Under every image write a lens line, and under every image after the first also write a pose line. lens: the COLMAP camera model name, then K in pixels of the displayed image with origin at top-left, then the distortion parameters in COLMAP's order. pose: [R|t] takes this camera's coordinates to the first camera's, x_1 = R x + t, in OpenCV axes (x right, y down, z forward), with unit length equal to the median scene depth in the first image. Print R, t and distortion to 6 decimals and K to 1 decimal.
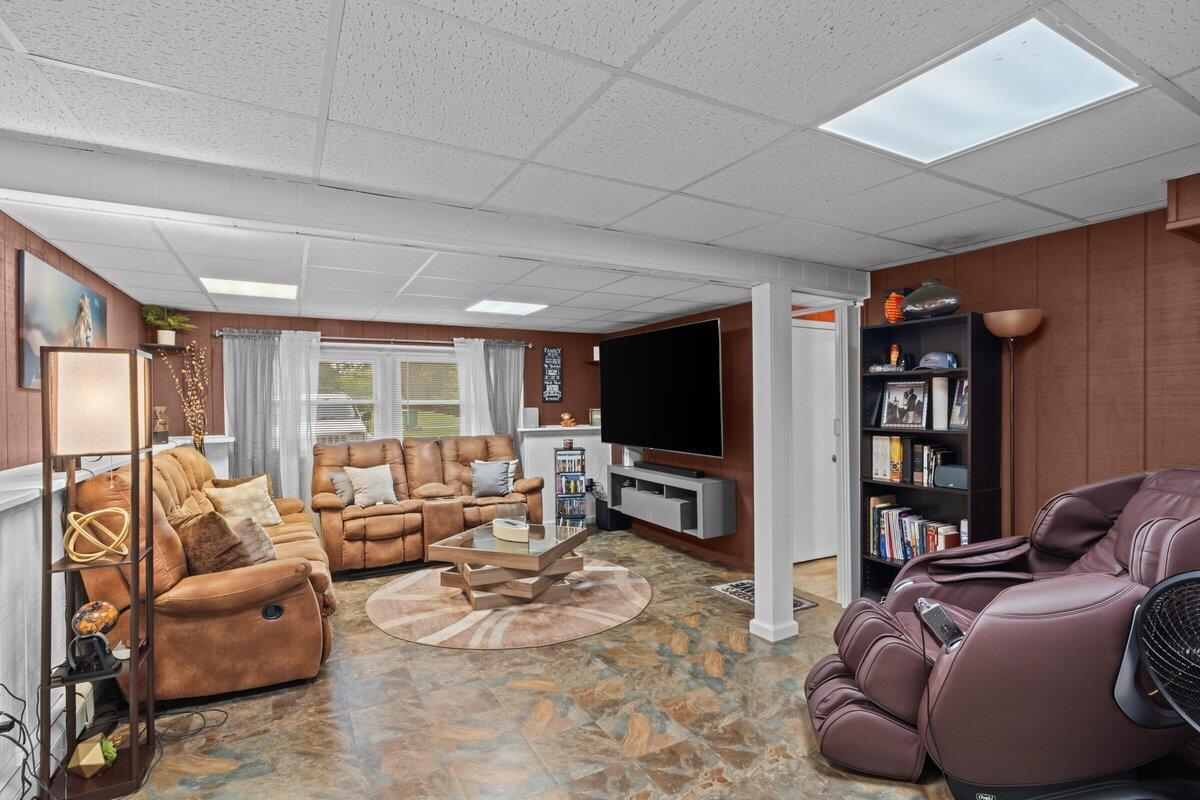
lens RADIAL K [[565.1, 0, 598.4], [0, 565.1, 405.2], [0, 0, 1]] dist [-0.021767, 0.010940]
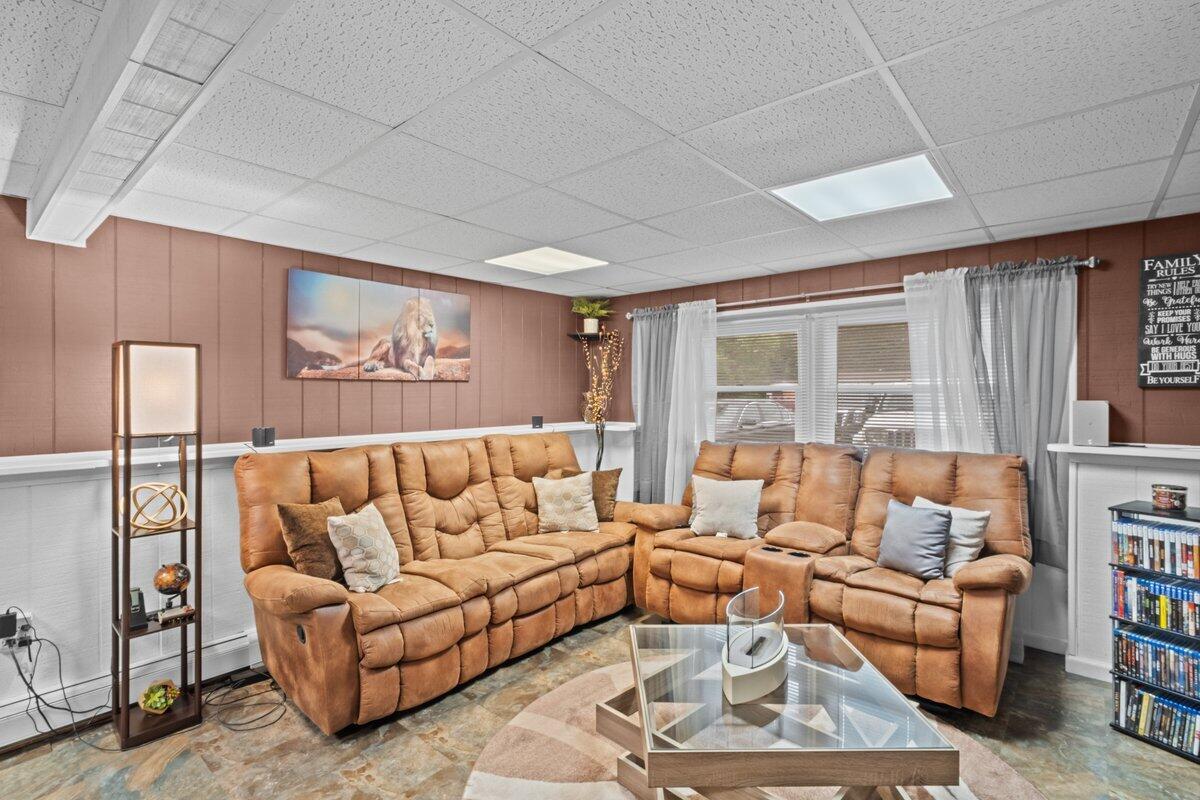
lens RADIAL K [[565.1, 0, 595.9], [0, 565.1, 390.6], [0, 0, 1]] dist [-0.021767, 0.010940]
pose [[0.340317, 0.010194, -0.940255, 0.181550], [0.001342, 0.999935, 0.011326, -0.010091], [0.940310, -0.005116, 0.340281, 0.529401]]
